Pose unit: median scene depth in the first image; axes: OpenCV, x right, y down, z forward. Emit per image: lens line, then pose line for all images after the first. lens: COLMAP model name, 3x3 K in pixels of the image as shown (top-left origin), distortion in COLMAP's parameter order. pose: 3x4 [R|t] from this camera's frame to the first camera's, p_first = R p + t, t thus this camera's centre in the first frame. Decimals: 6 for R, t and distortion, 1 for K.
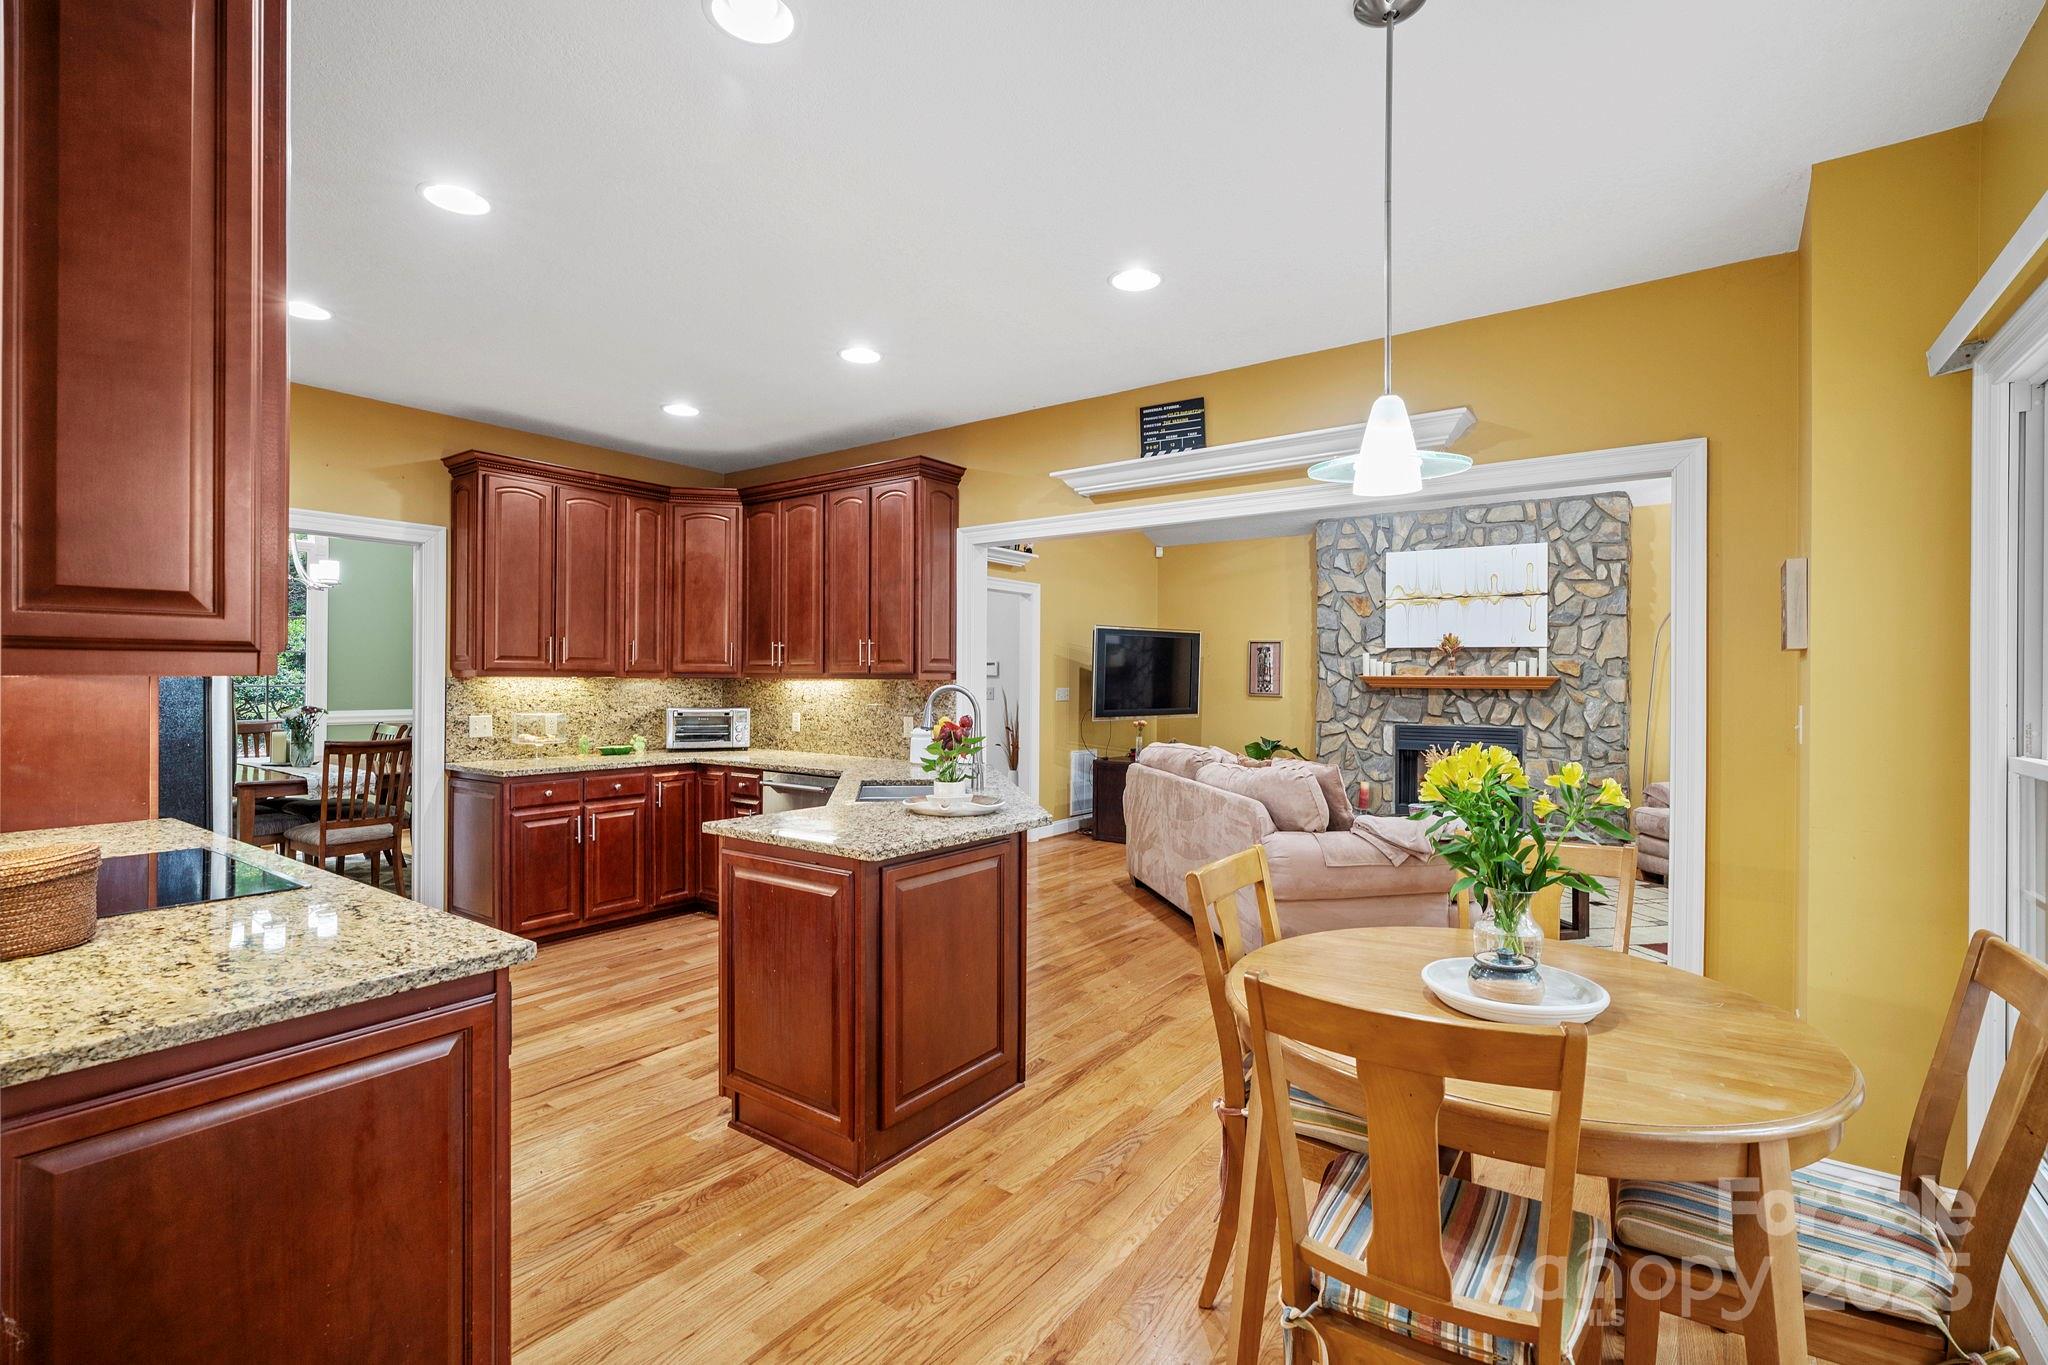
lens RADIAL K [[915.6, 0, 1025.2], [0, 915.6, 676.3], [0, 0, 1]] dist [-0.001998, -0.000092]
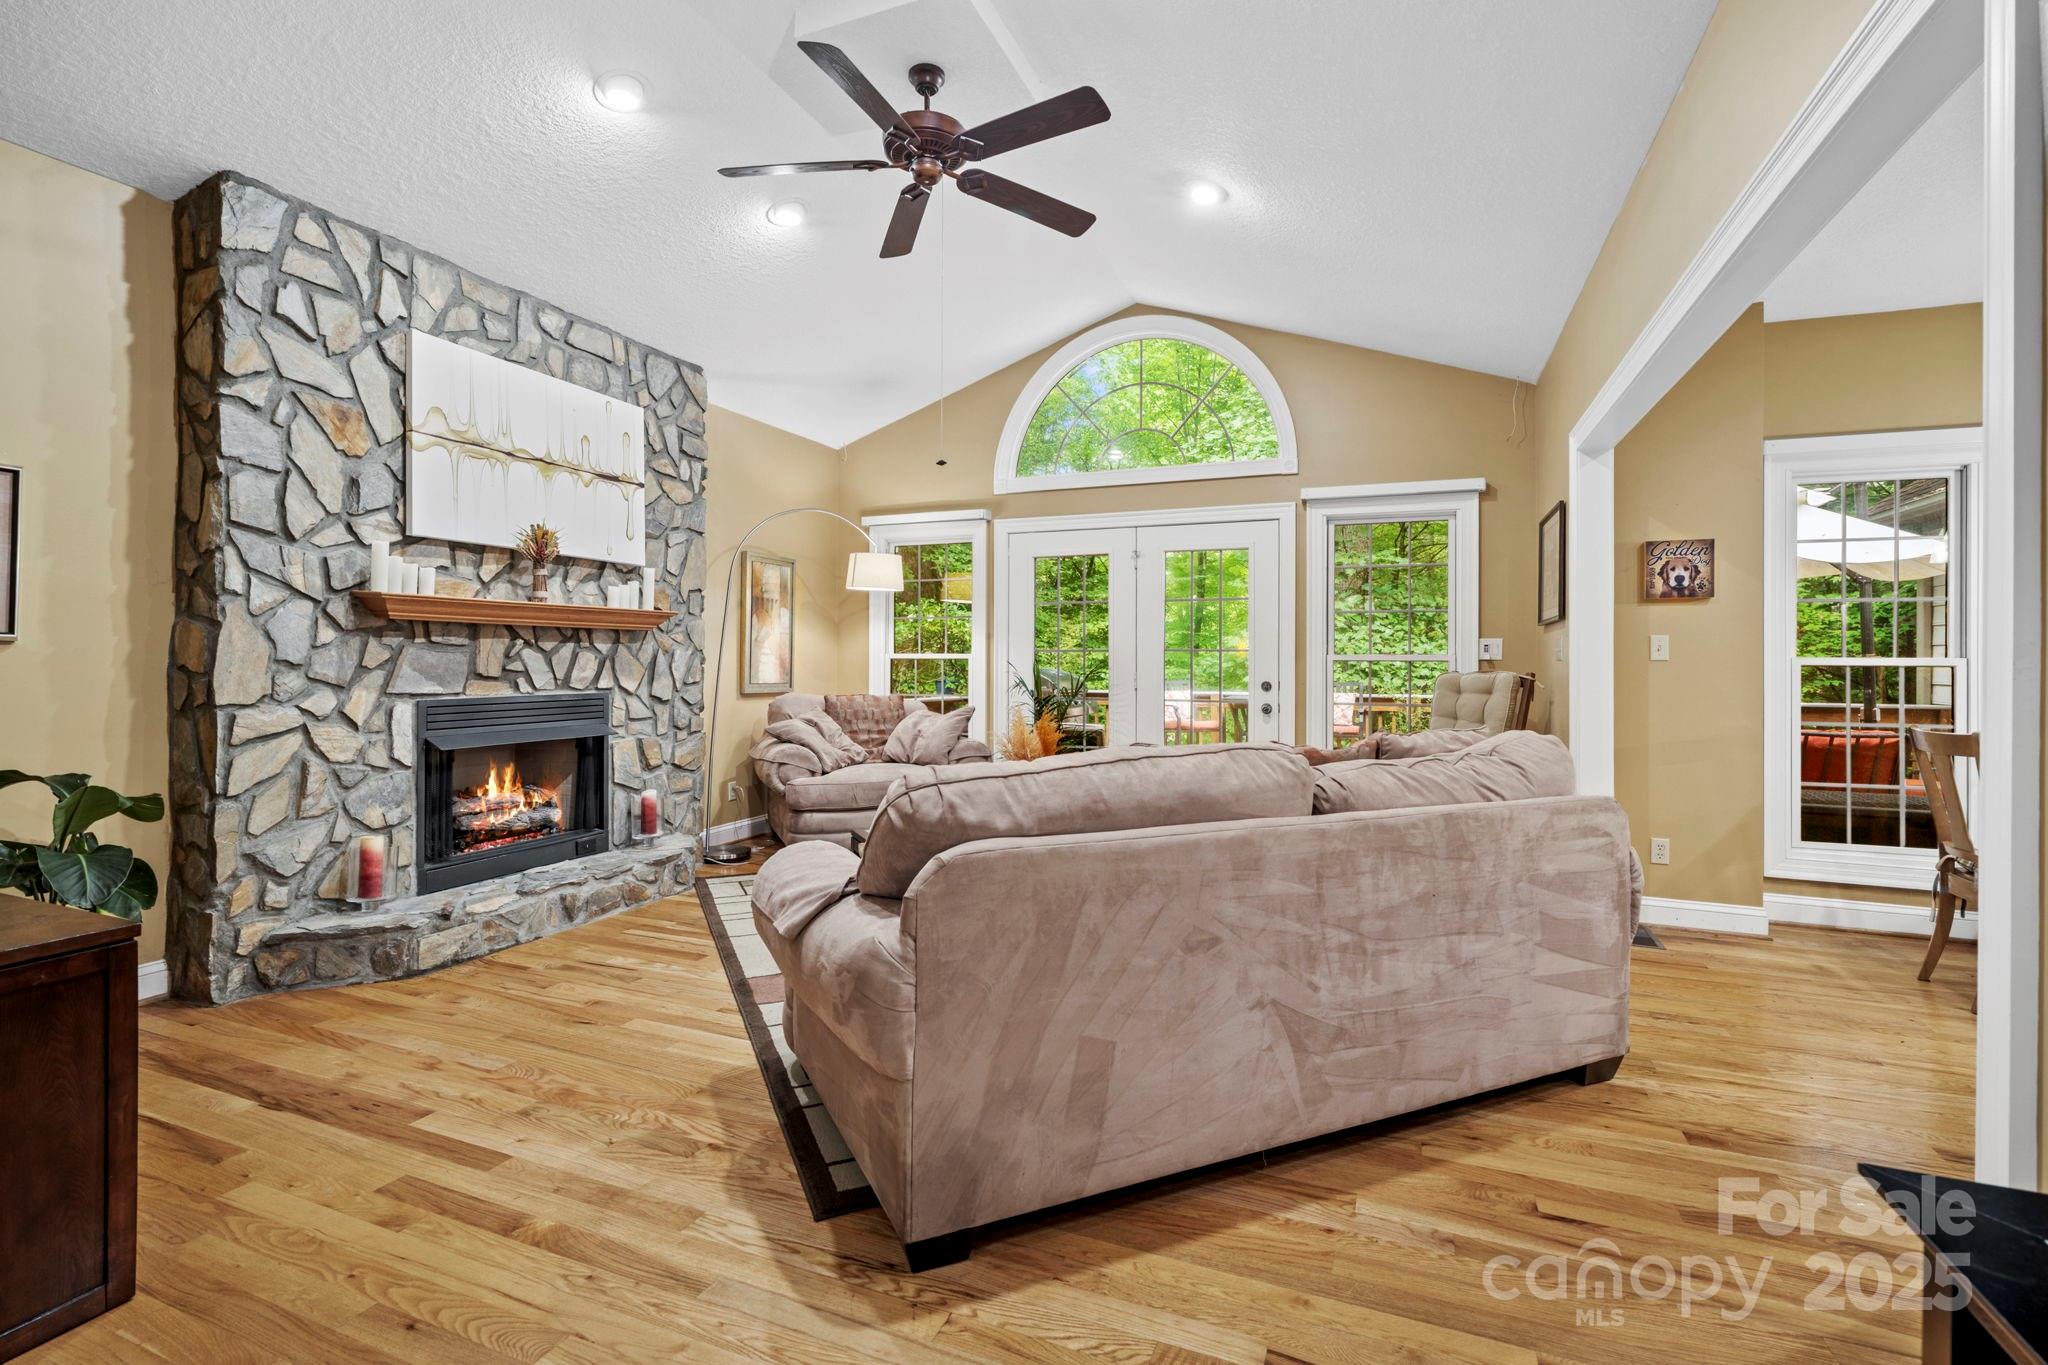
lens RADIAL K [[932.9, 0, 1023.5], [0, 932.9, 657.8], [0, 0, 1]] dist [-0.000639, 0.000681]
pose [[-0.232536, -0.004727, 0.972576, -0.140825], [-0.008859, 0.999957, 0.002742, 0.028099], [-0.972547, -0.007978, -0.232568, 0.847739]]
